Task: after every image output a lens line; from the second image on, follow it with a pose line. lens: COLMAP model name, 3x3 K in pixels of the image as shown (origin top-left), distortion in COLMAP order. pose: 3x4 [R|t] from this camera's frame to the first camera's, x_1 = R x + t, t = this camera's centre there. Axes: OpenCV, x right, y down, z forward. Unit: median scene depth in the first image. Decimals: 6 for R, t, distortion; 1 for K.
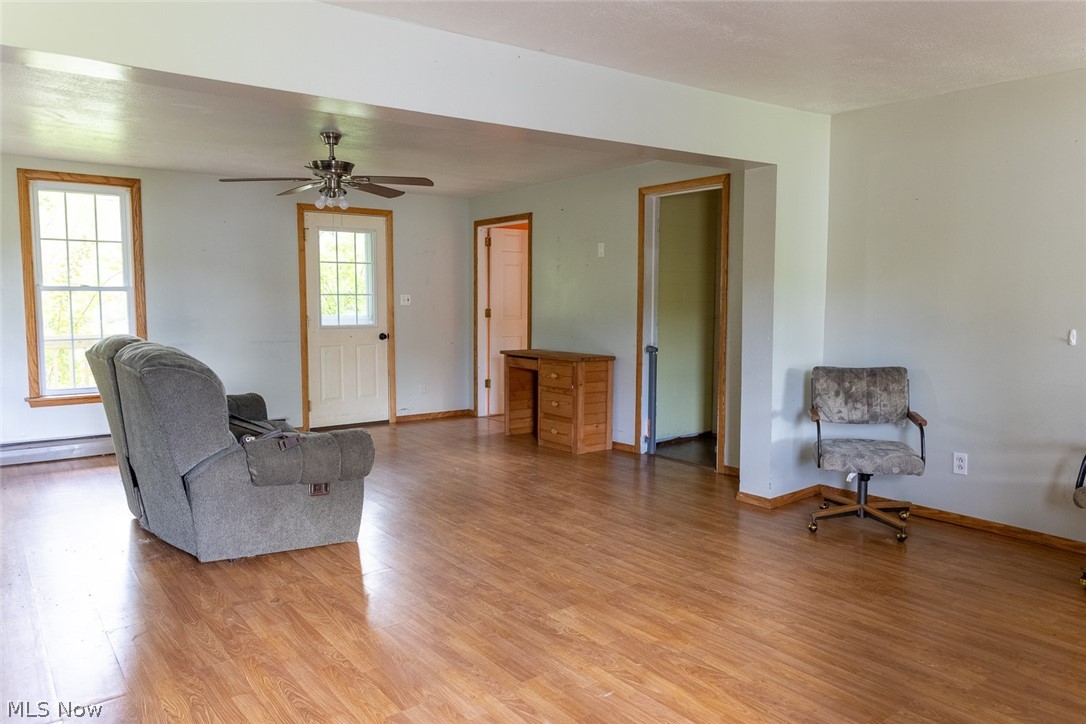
lens RADIAL K [[718.2, 0, 542.1], [0, 718.2, 361.3], [0, 0, 1]] dist [-0.002150, 0.002853]
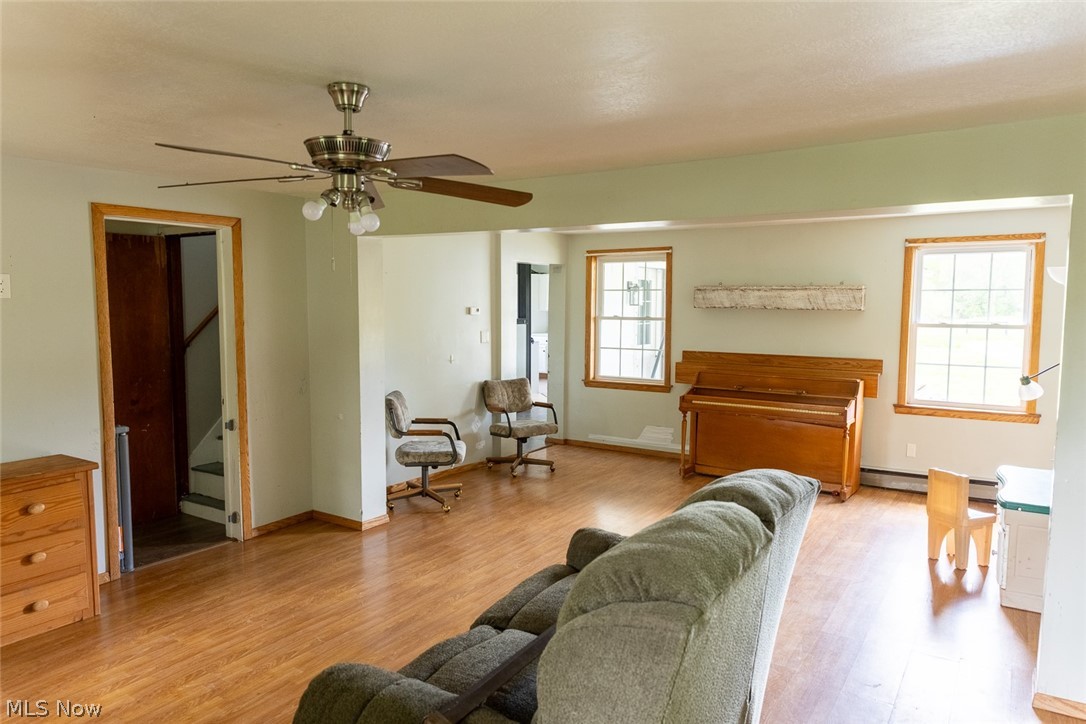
lens RADIAL K [[718.2, 0, 542.1], [0, 718.2, 359.7], [0, 0, 1]] dist [-0.002150, 0.002853]
pose [[-0.311975, -0.088448, 0.945964, -0.967728], [0.068804, 0.990940, 0.115345, -0.204237], [-0.947596, 0.101071, -0.303063, 1.186181]]
